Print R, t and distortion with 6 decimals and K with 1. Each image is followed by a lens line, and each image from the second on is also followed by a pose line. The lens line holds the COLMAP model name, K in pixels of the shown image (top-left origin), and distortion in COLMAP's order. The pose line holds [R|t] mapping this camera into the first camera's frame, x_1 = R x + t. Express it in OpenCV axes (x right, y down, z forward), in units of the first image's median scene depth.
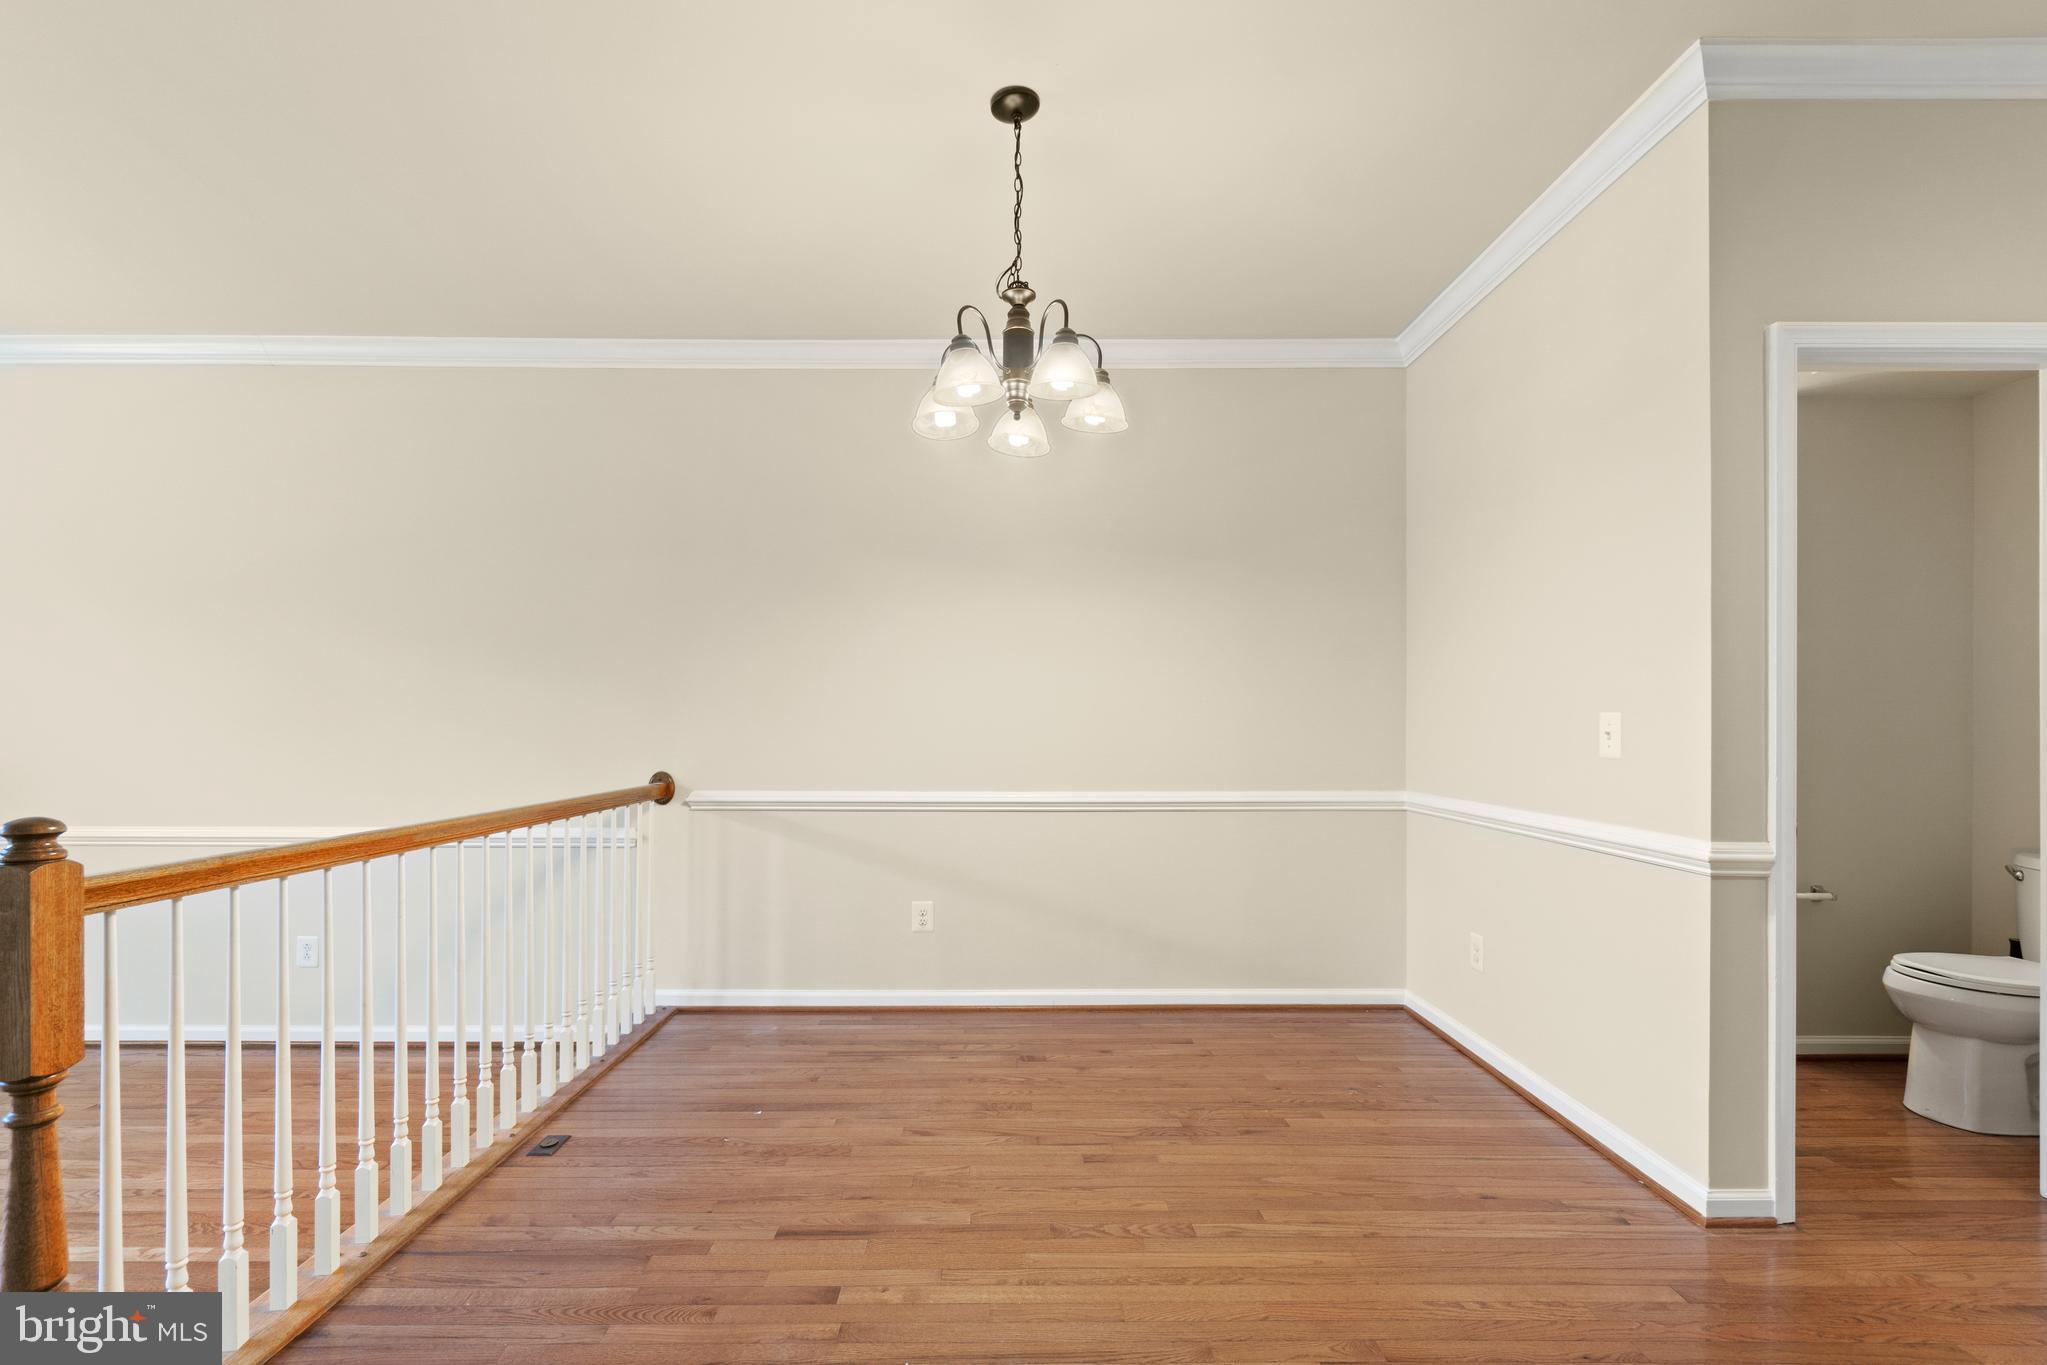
lens RADIAL K [[883.4, 0, 1007.8], [0, 883.4, 729.0], [0, 0, 1]] dist [-0.008171, -0.000680]
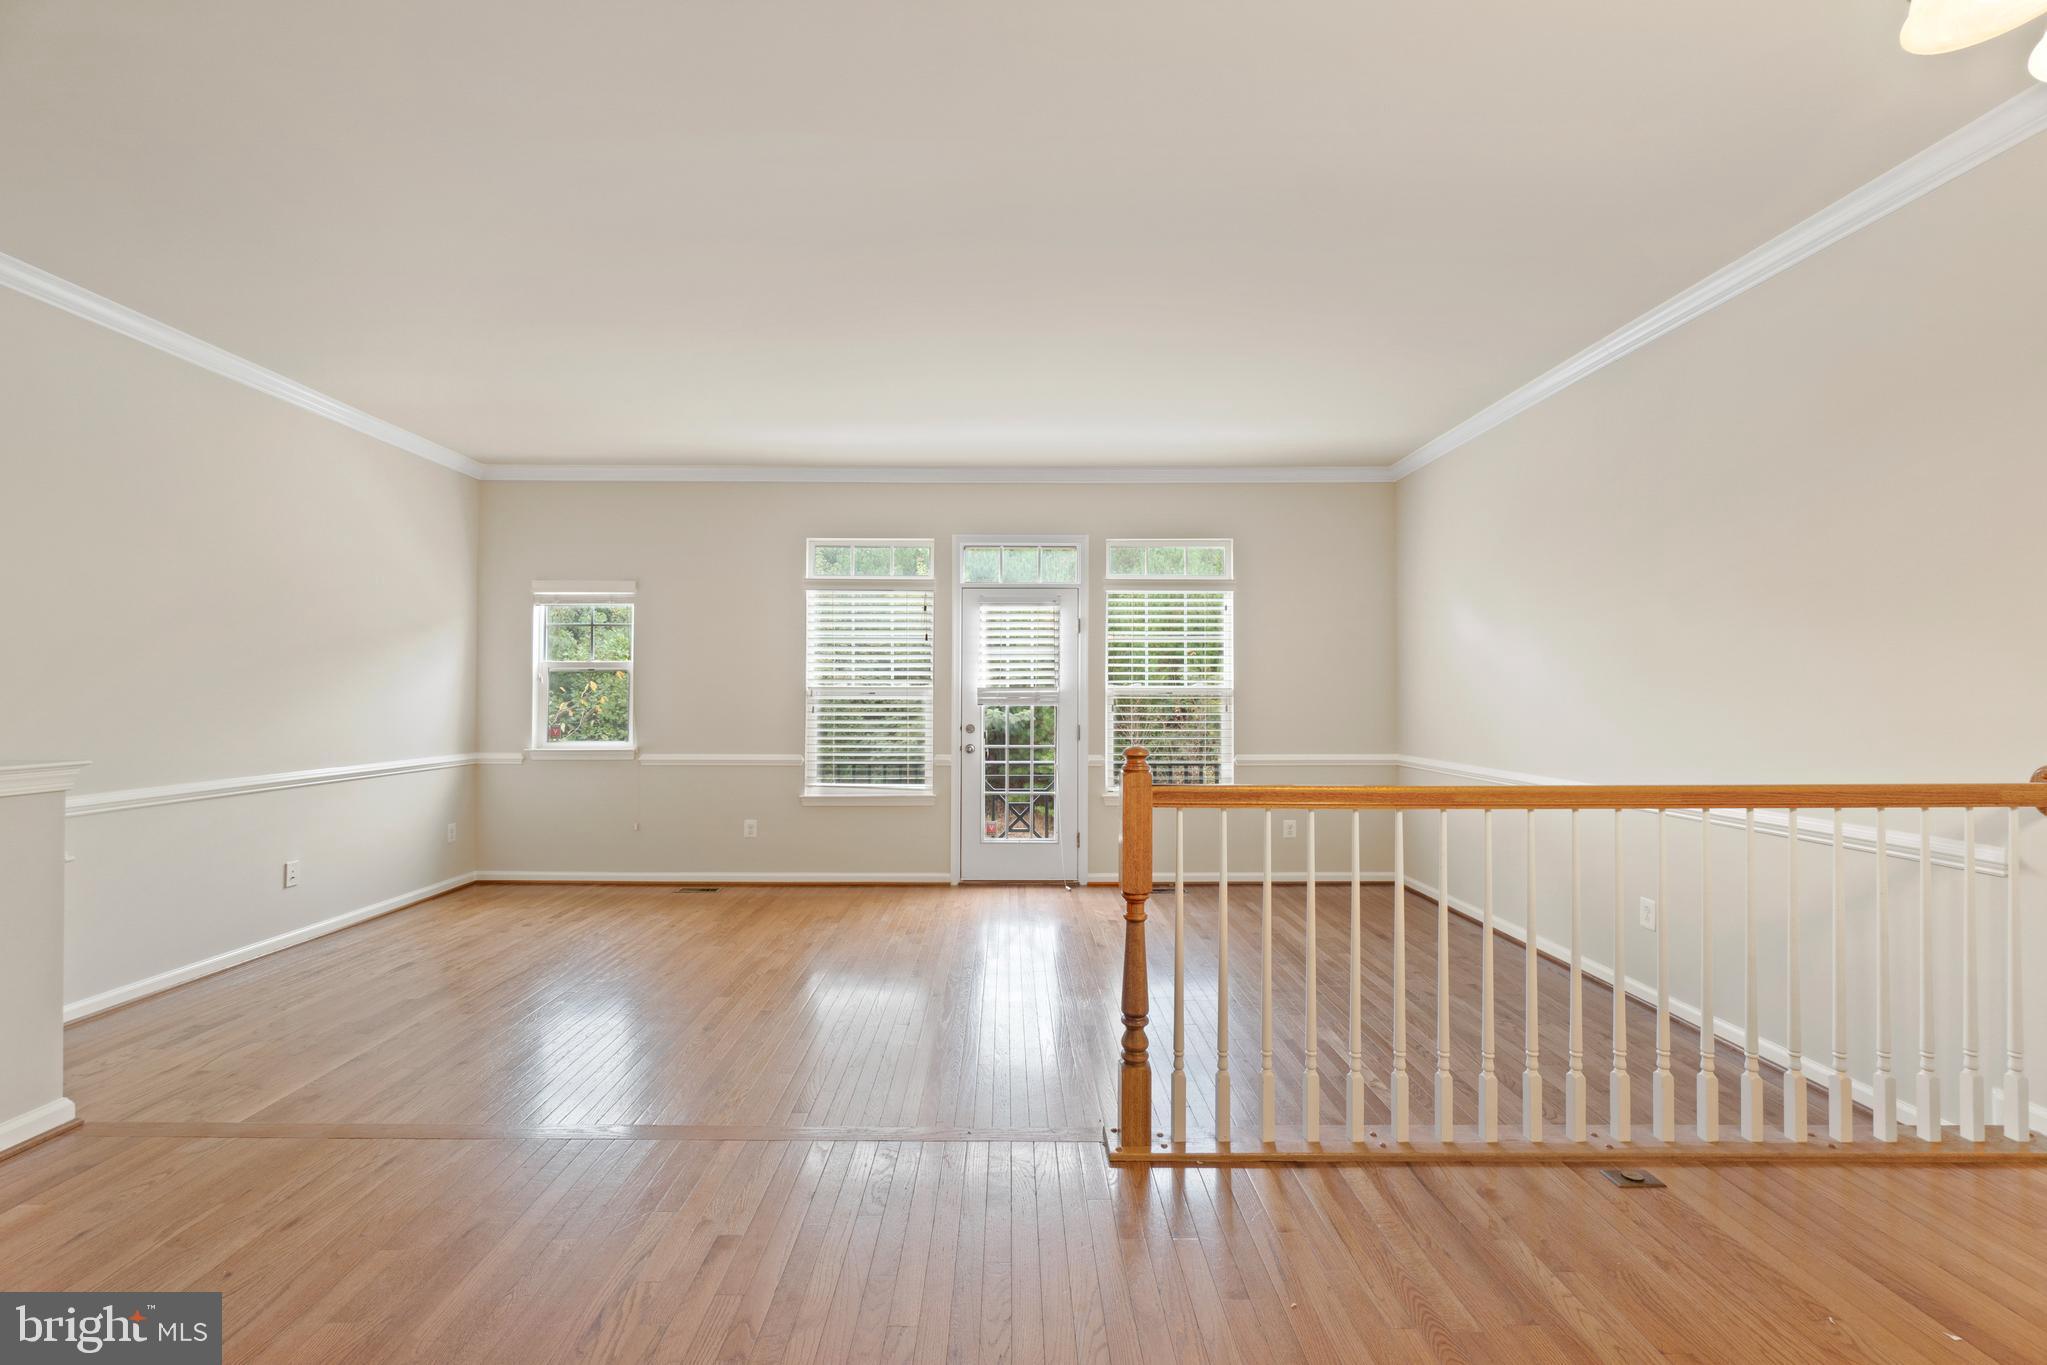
lens RADIAL K [[883.4, 0, 1027.5], [0, 883.4, 679.5], [0, 0, 1]] dist [-0.008171, -0.000680]
pose [[-0.008009, -0.023623, -0.999689, 0.390468], [-0.000307, 0.999721, -0.023621, 0.004131], [0.999968, 0.000118, -0.008014, 0.453675]]
